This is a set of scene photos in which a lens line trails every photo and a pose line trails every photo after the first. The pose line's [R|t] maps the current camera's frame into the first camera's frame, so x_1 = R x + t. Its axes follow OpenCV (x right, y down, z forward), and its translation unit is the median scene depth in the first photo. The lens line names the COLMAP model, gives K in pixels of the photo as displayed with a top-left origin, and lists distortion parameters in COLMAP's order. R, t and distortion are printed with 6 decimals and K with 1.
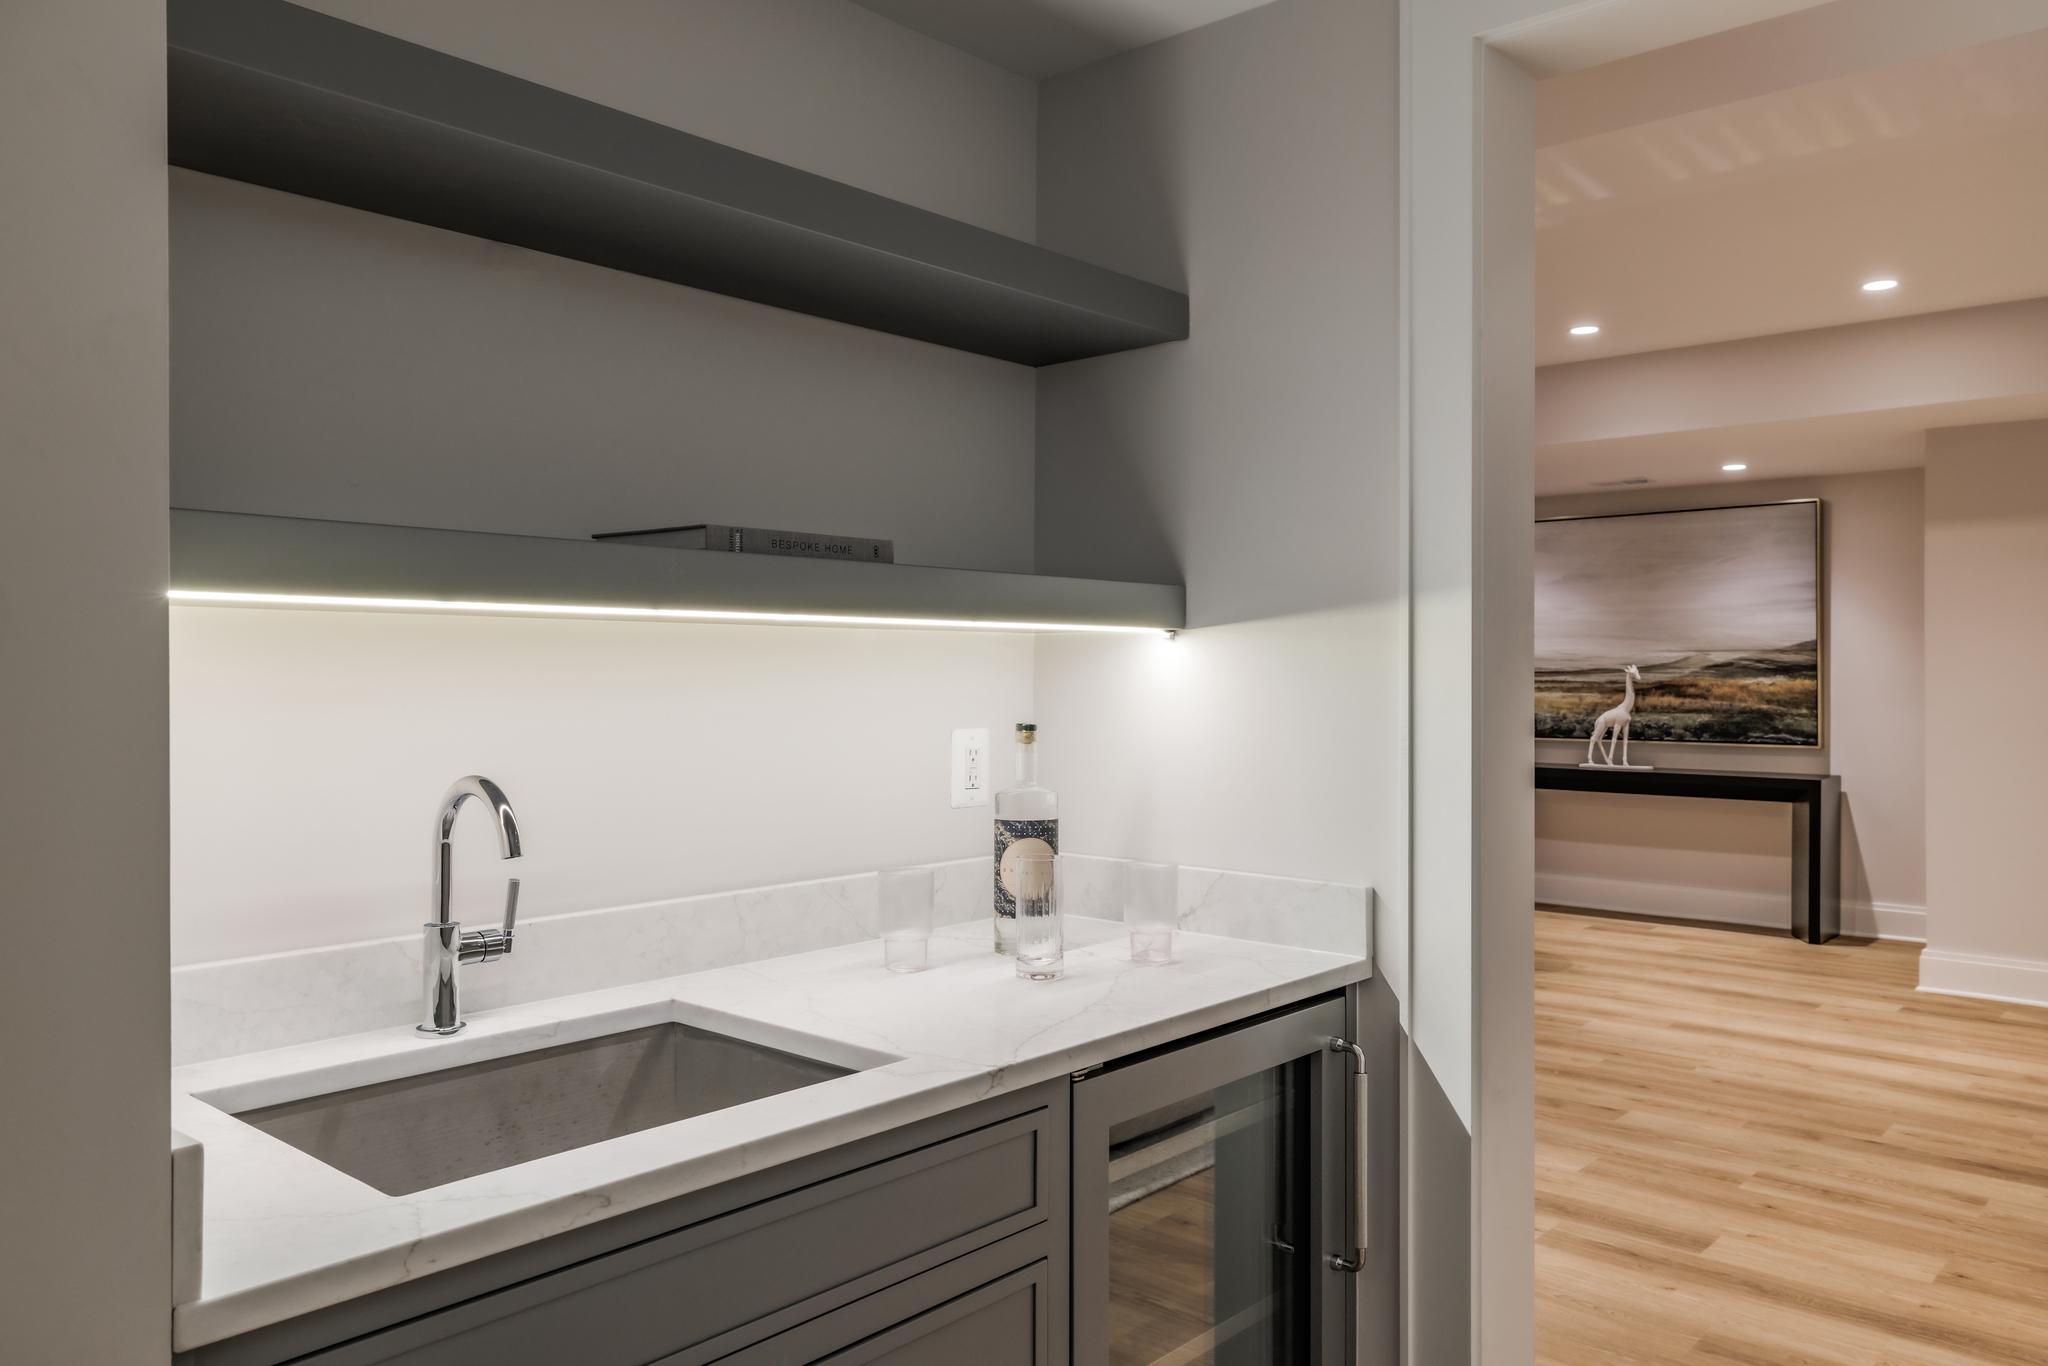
lens RADIAL K [[1514.2, 0, 1024.7], [0, 1514.2, 675.5], [0, 0, 1]] dist [-0.004580, -0.008867]
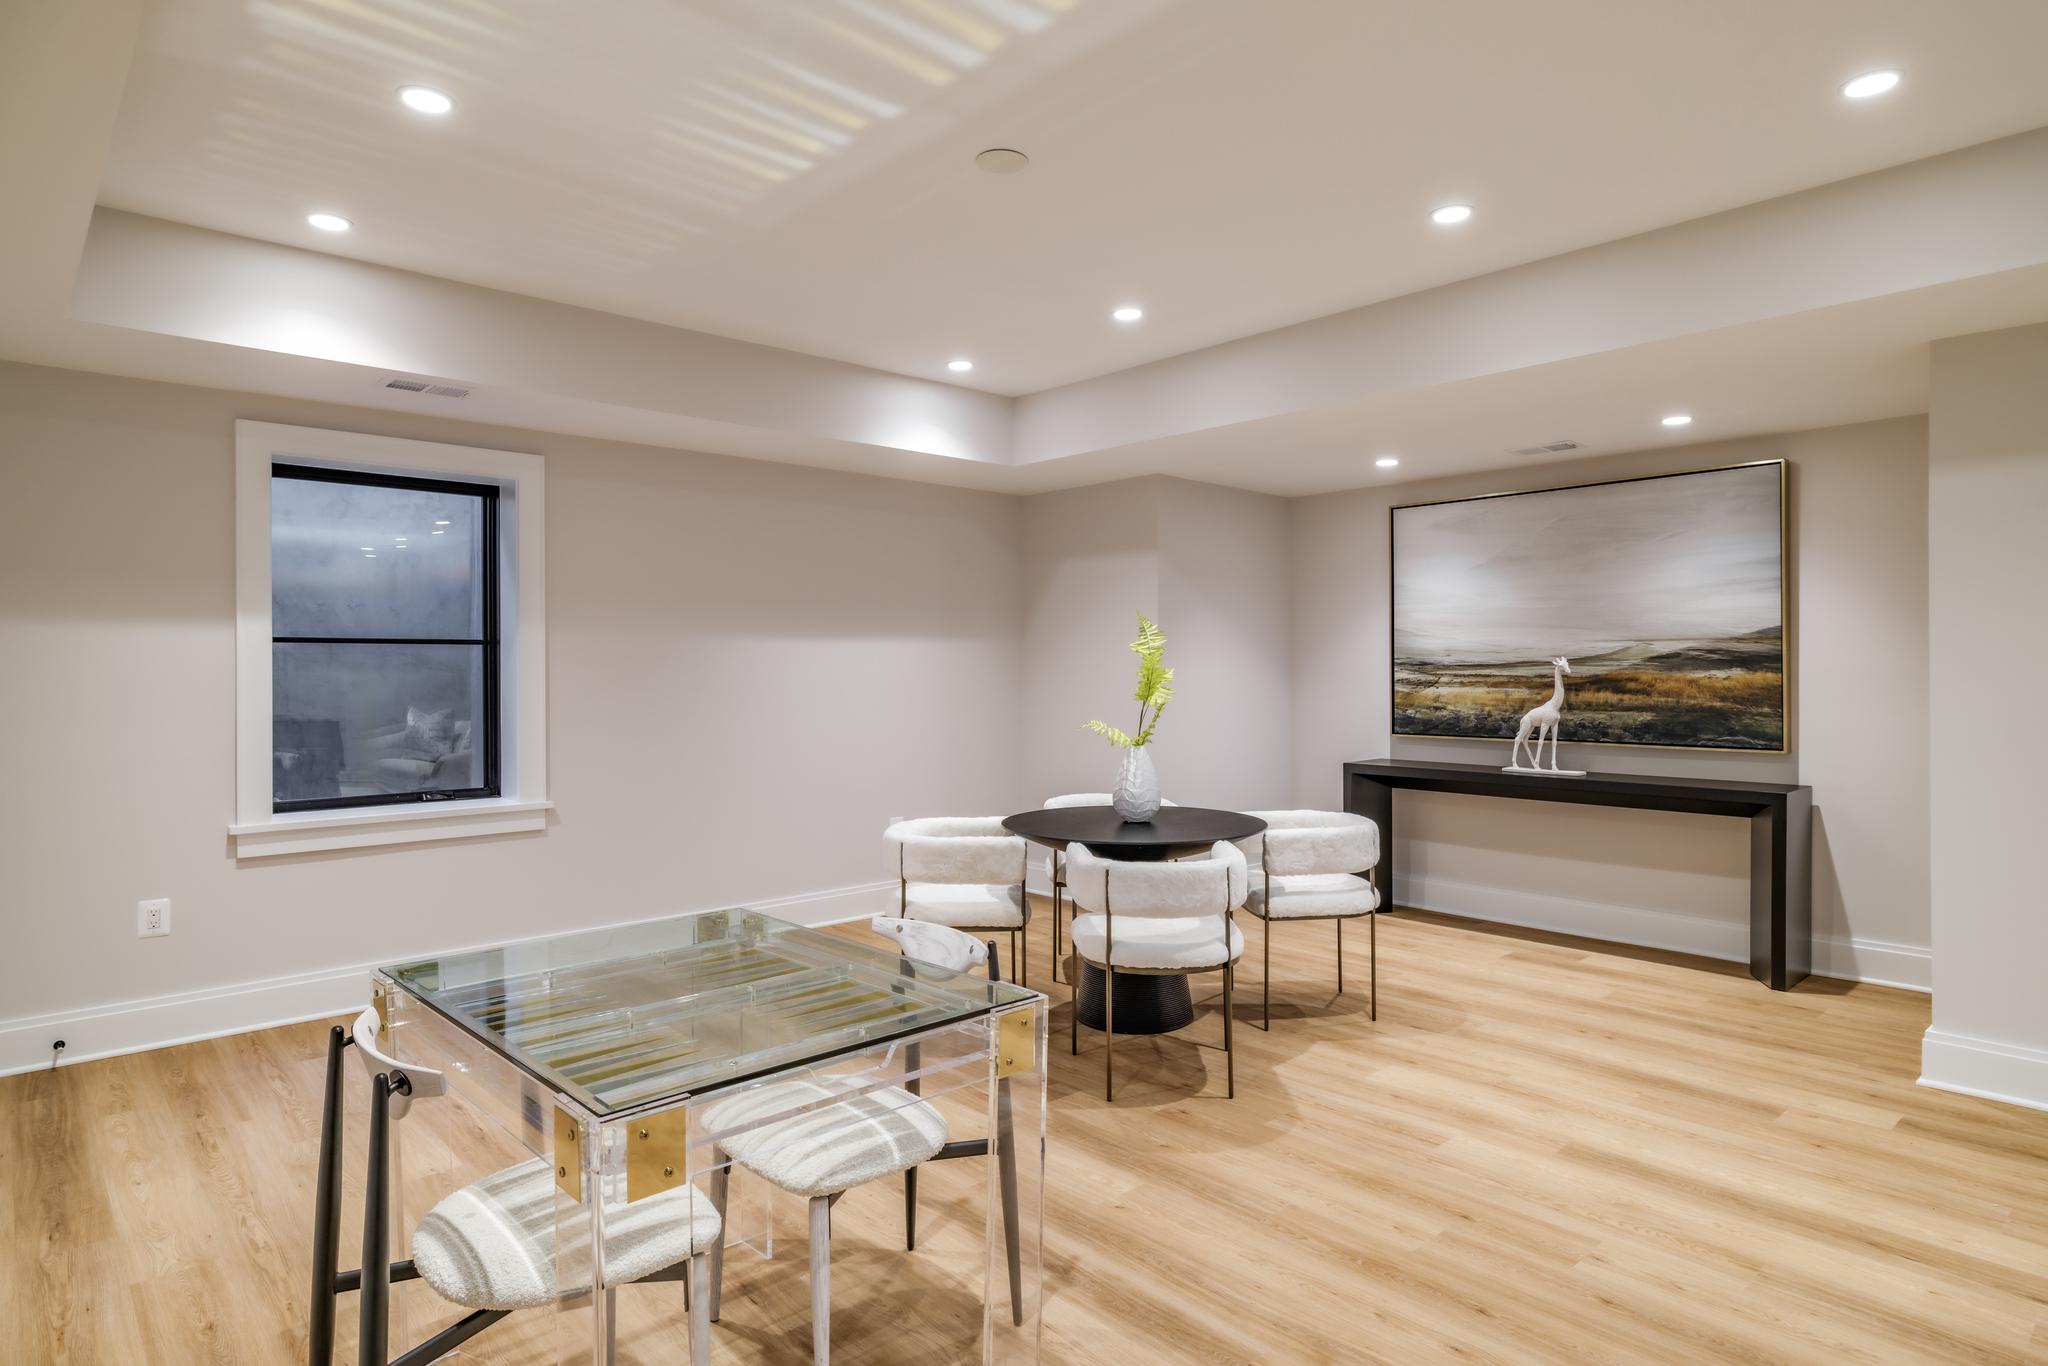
lens RADIAL K [[1162.5, 0, 1024.1], [0, 1162.5, 678.6], [0, 0, 1]] dist [-0.004112, 0.001353]
pose [[0.994803, -0.004845, -0.101700, 0.163882], [0.005859, 0.999936, 0.009675, -0.002746], [0.101647, -0.010220, 0.994768, 0.302216]]
